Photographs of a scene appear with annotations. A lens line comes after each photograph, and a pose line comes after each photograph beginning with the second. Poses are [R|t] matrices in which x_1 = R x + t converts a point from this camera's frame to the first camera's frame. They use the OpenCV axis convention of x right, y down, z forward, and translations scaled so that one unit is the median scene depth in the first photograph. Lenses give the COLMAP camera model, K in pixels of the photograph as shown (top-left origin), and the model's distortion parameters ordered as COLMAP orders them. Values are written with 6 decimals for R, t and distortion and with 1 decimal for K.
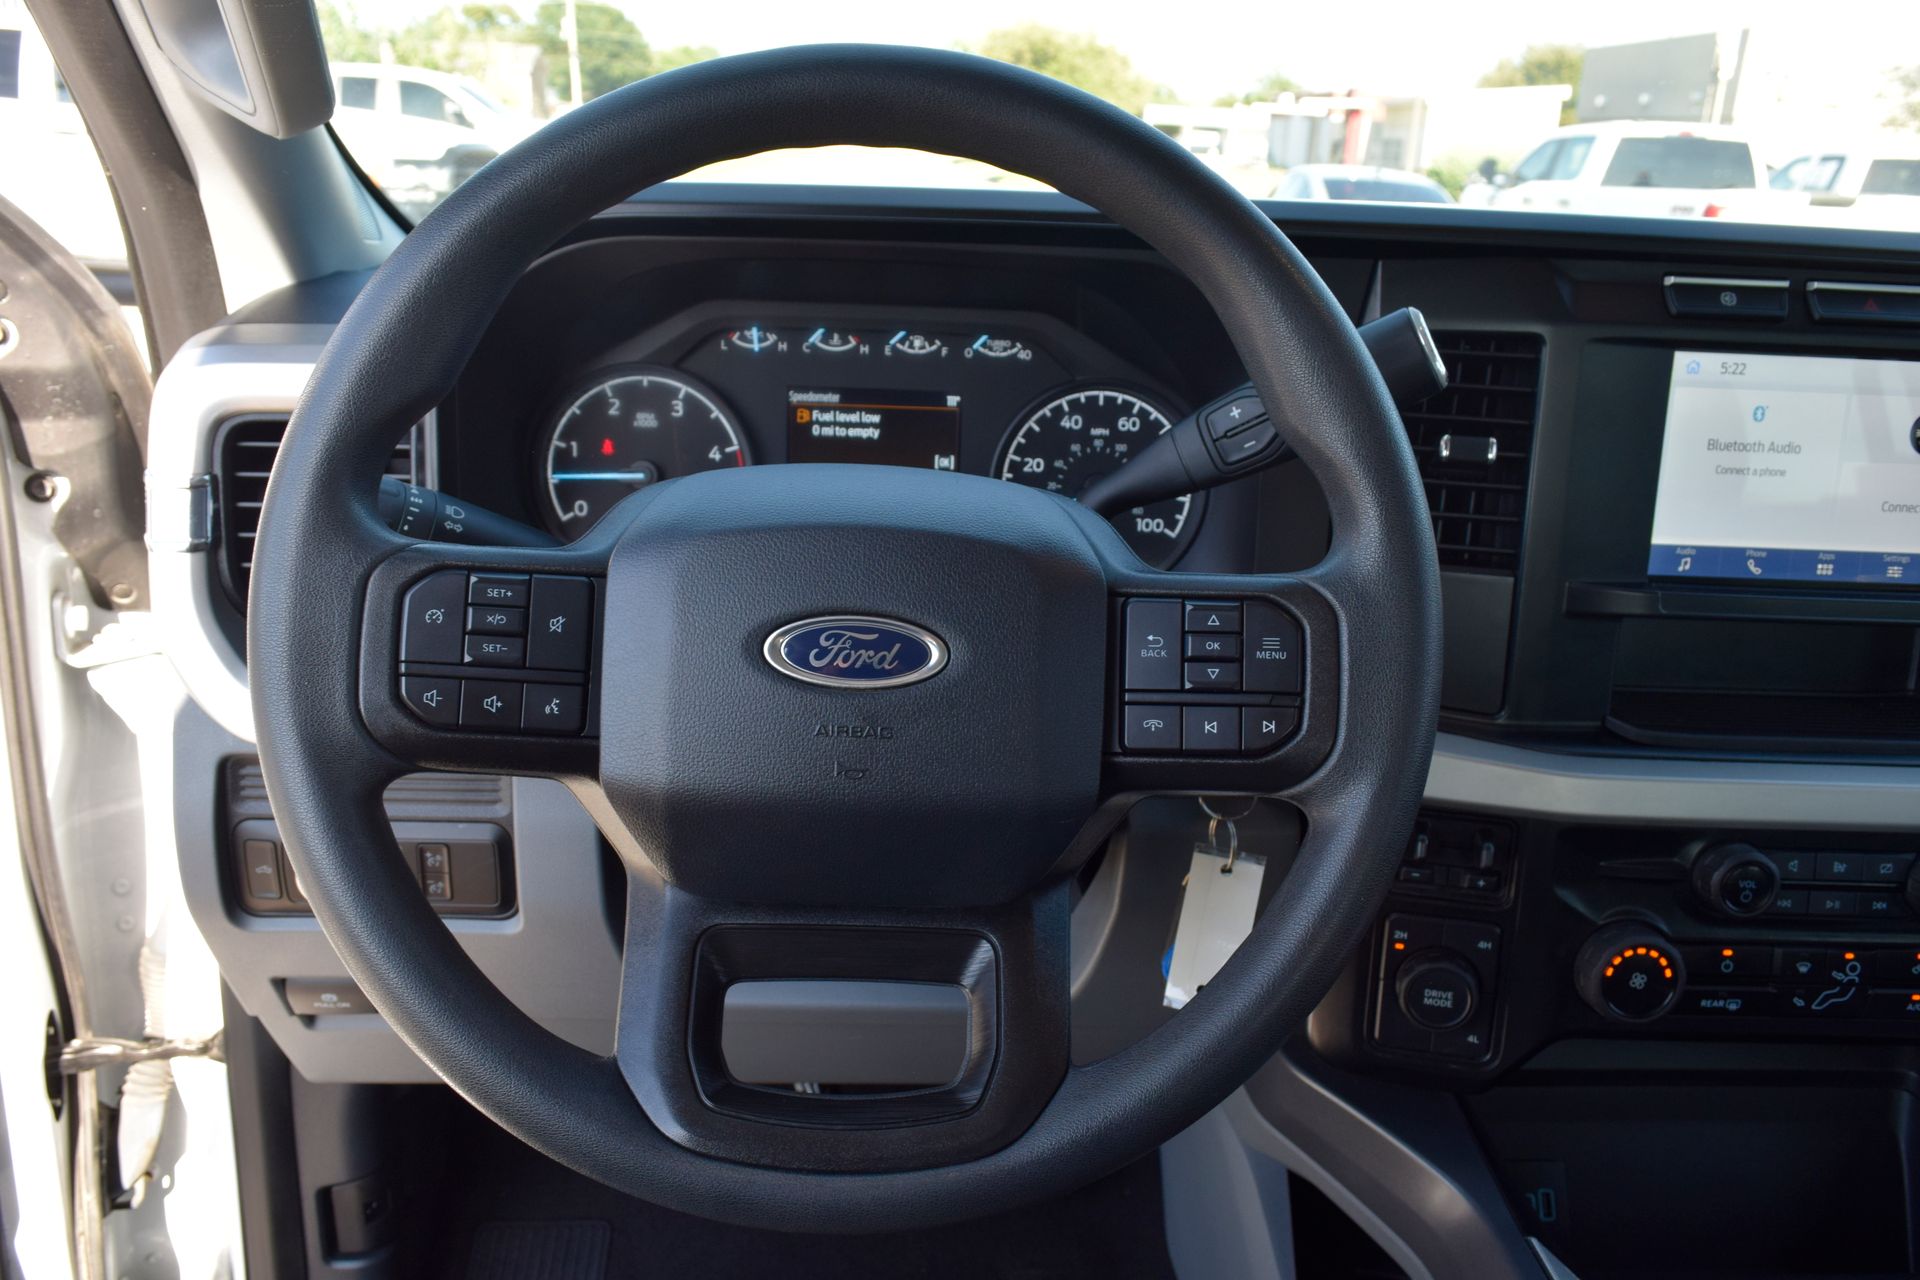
lens RADIAL K [[1475.1, 0, 960.0], [0, 1475.1, 640.0], [0, 0, 1]] dist [-0.047398, 0.060002]
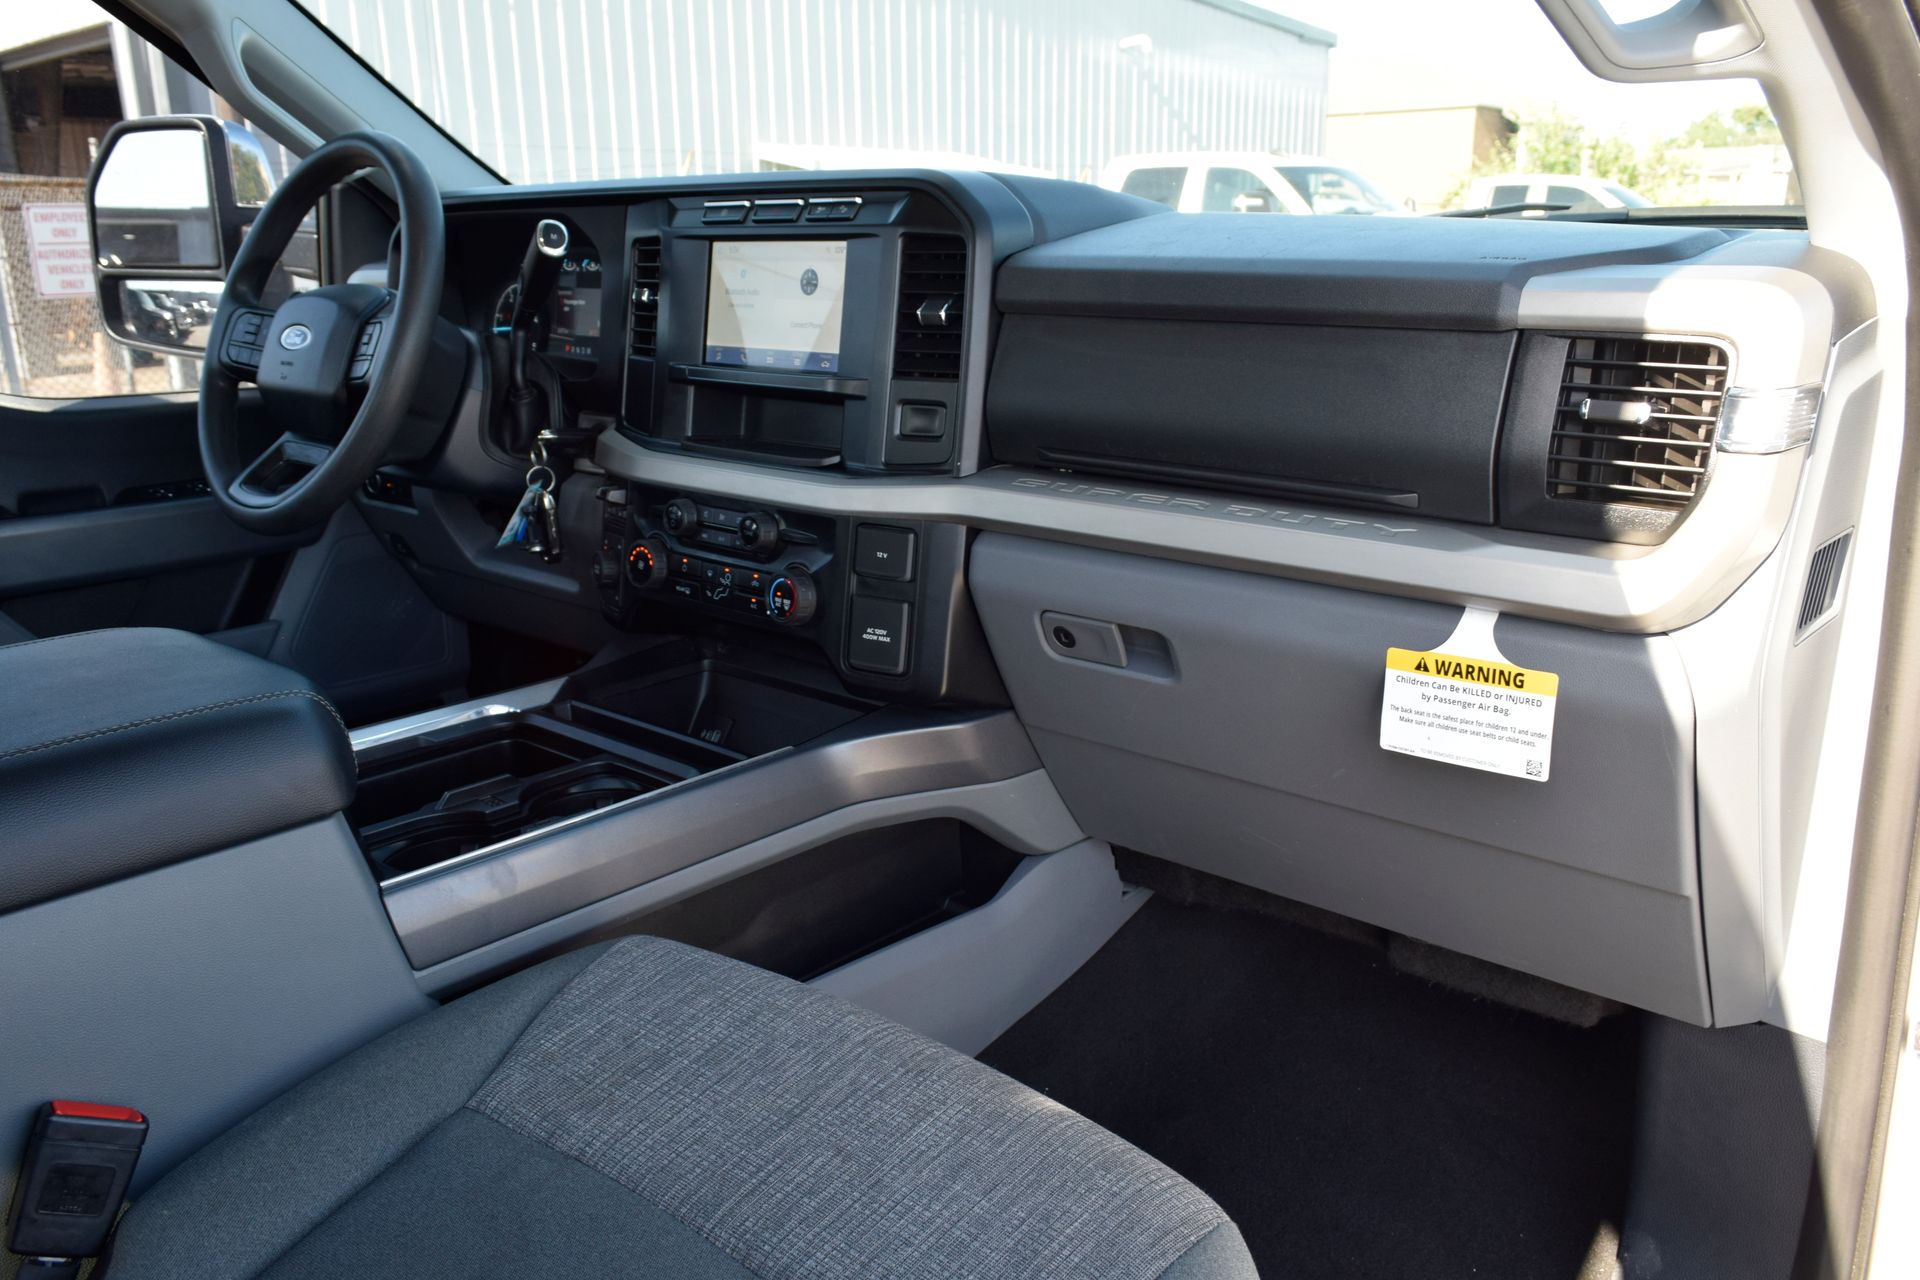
lens RADIAL K [[1492.0, 0, 1012.9], [0, 1492.0, 643.5], [0, 0, 1]] dist [-0.060924, 0.058307]
pose [[0.738096, 0.136045, -0.660837, 2.052371], [-0.182017, 0.983295, -0.000868, 0.238949], [0.649680, 0.120925, 0.750529, -0.127678]]
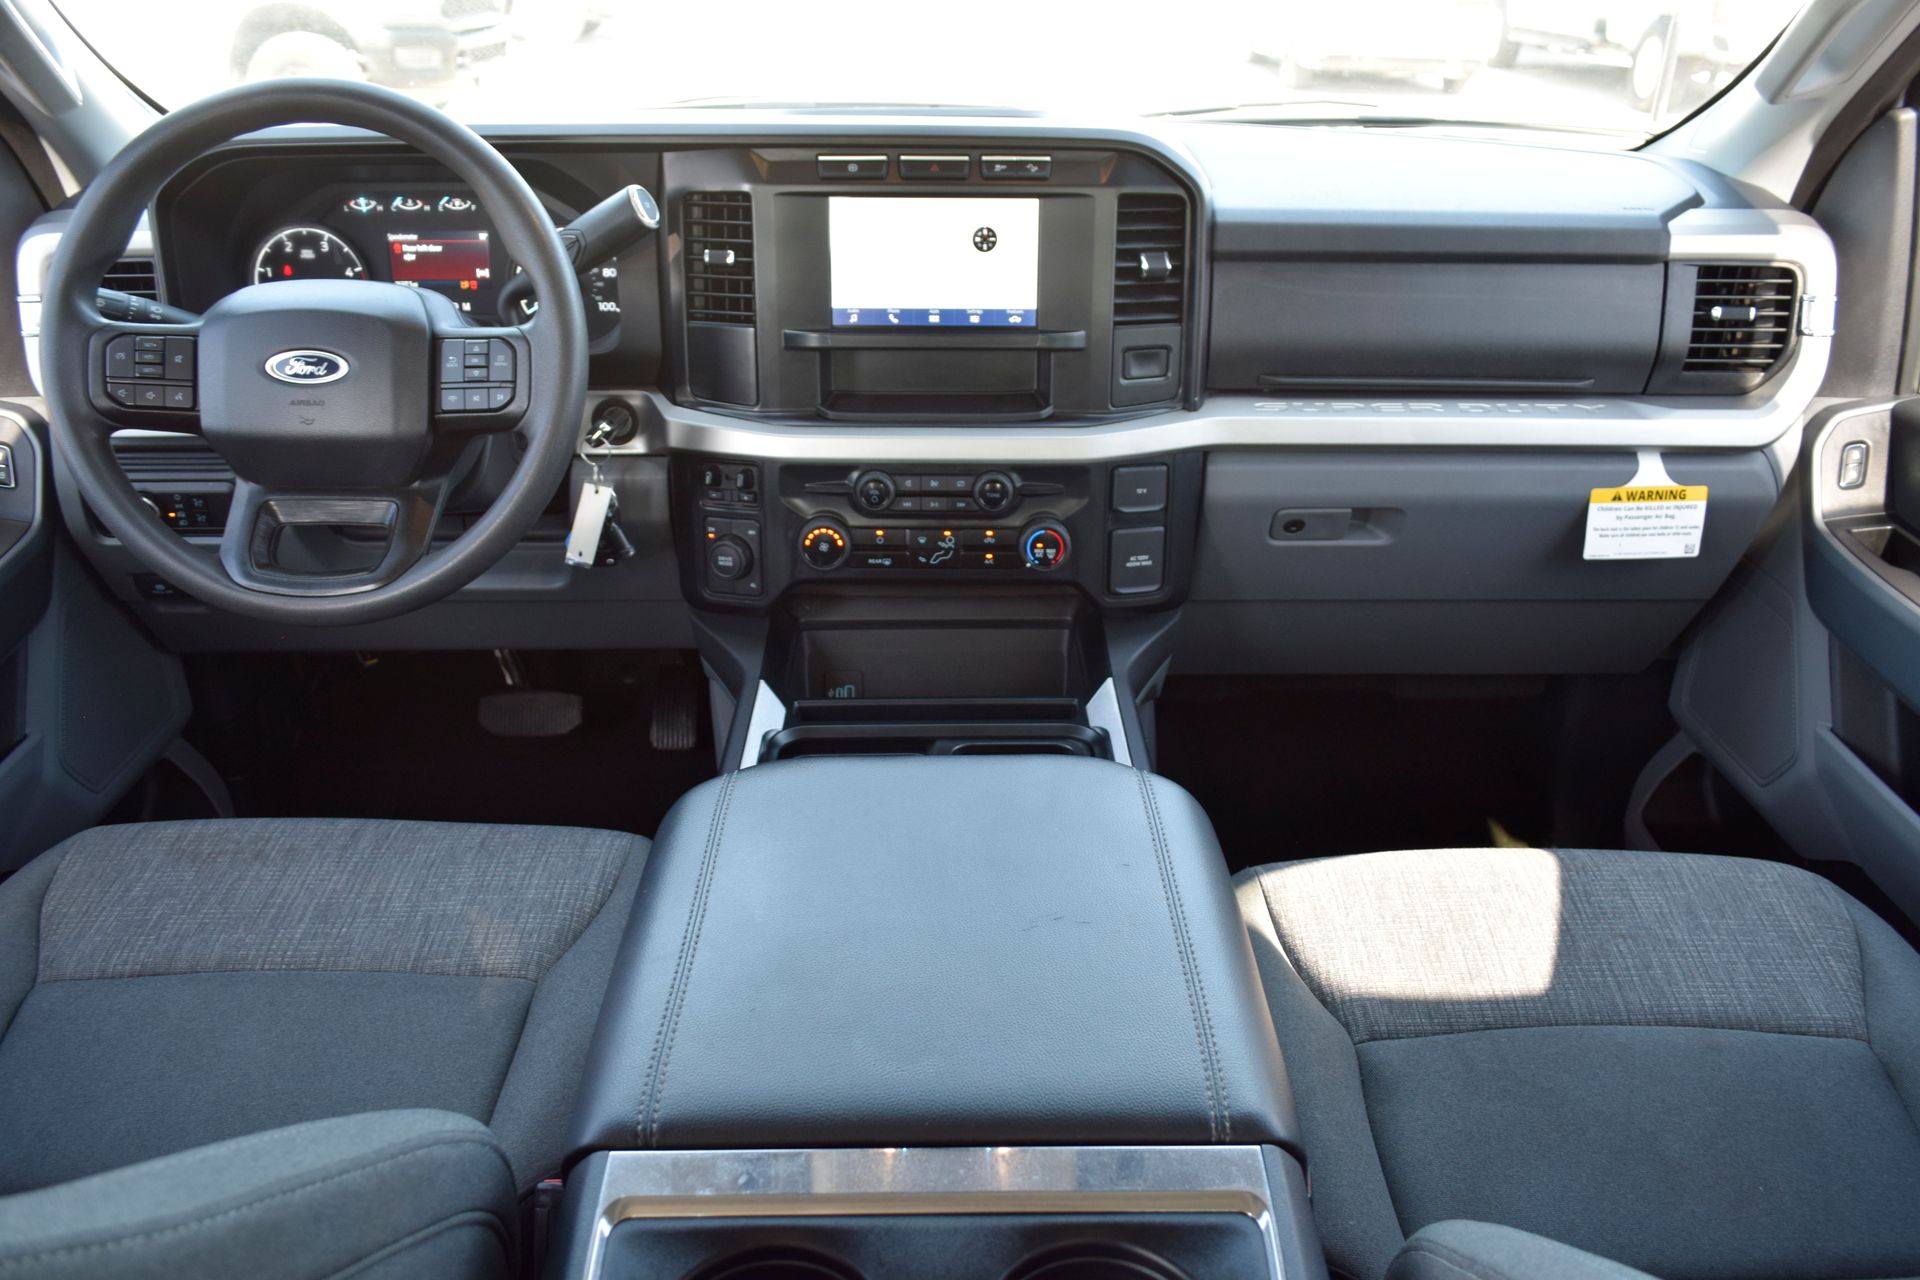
lens RADIAL K [[1475.1, 0, 960.0], [0, 1475.1, 640.0], [0, 0, 1]] dist [-0.047398, 0.060002]
pose [[0.999085, -0.019779, -0.037930, 0.681567], [0.024745, 0.990499, 0.135273, 0.097763], [0.034894, -0.136088, 0.990082, -0.831413]]
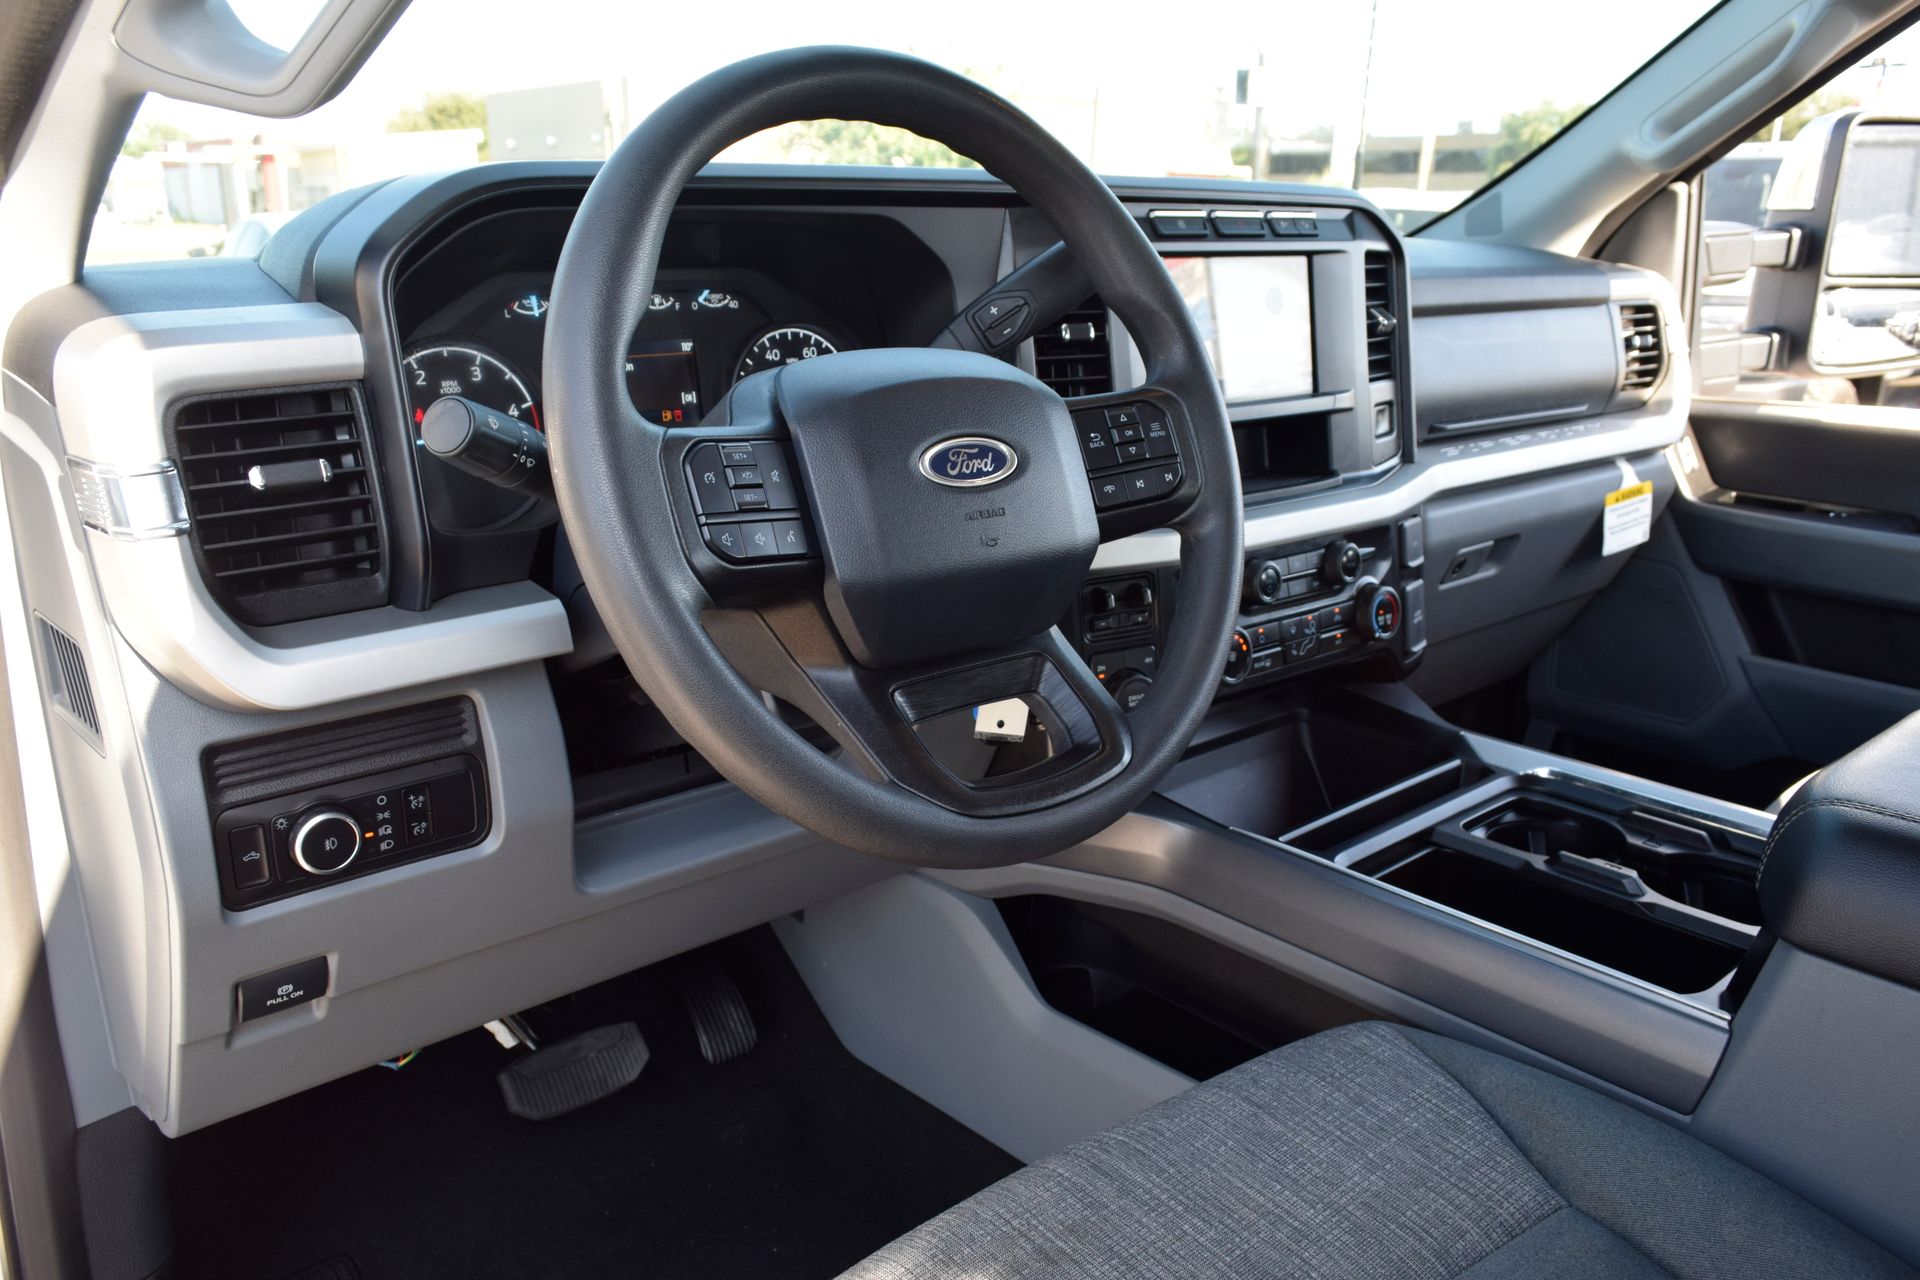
lens RADIAL K [[1464.8, 0, 960.0], [0, 1464.8, 640.0], [0, 0, 1]] dist [-0.021819, 0.000177]
pose [[0.782089, -0.206820, 0.587846, -0.659831], [0.221631, 0.973958, 0.047800, 0.073909], [-0.582424, 0.092901, 0.807559, -0.094317]]
